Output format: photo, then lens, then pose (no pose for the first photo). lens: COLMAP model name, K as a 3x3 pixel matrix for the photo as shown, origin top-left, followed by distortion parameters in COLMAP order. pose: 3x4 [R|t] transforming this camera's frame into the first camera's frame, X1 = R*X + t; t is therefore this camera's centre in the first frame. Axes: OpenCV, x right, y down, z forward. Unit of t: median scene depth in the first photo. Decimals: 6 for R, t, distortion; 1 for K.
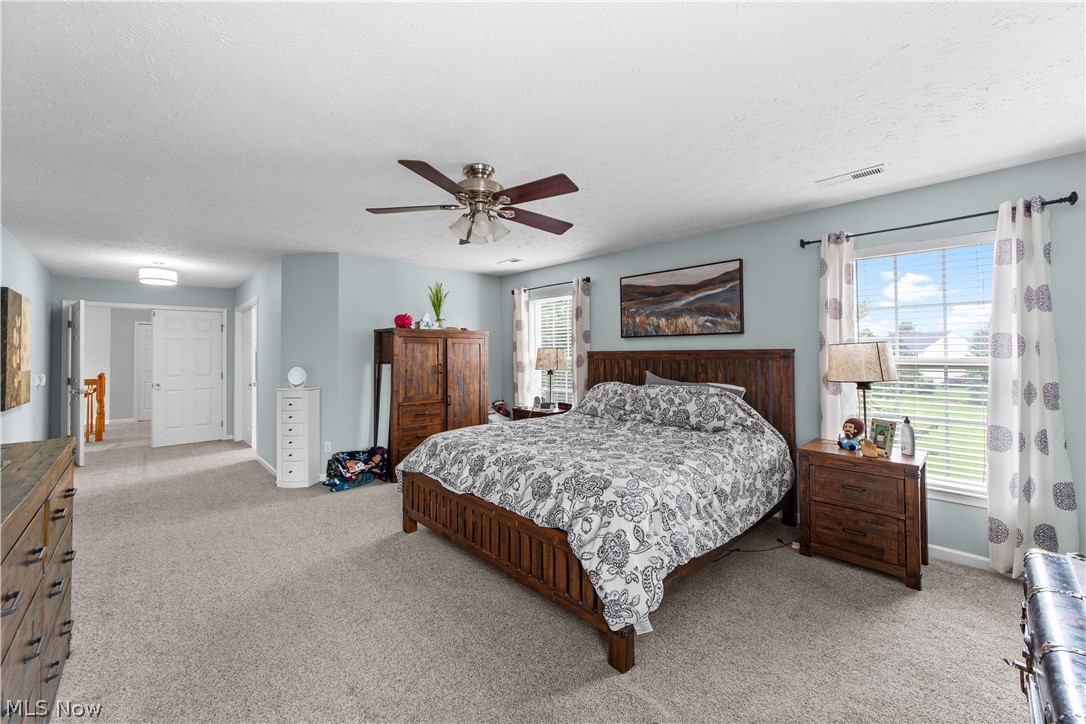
lens RADIAL K [[418.0, 0, 538.8], [0, 418.0, 351.2], [0, 0, 1]] dist [-0.014761, 0.006413]
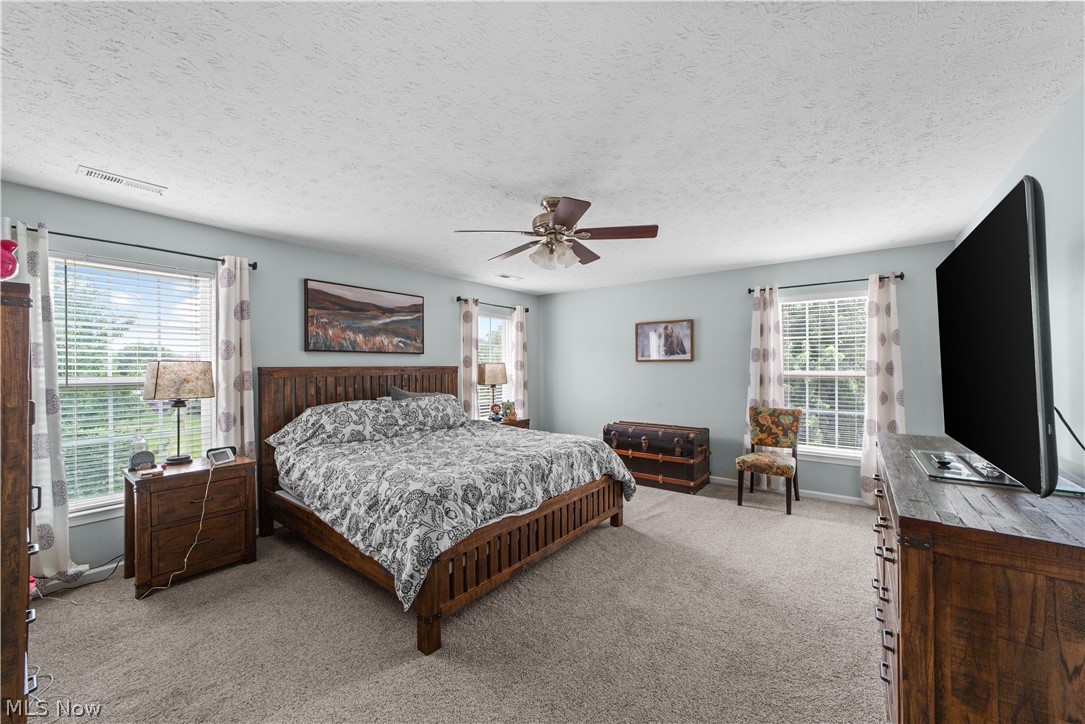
lens RADIAL K [[417.6, 0, 539.4], [0, 417.6, 364.5], [0, 0, 1]] dist [-0.014761, 0.006413]
pose [[-0.155592, 0.011240, 0.987757, -0.789459], [0.001763, 0.999937, -0.011101, 0.005226], [-0.987820, 0.000015, -0.155602, 0.769443]]
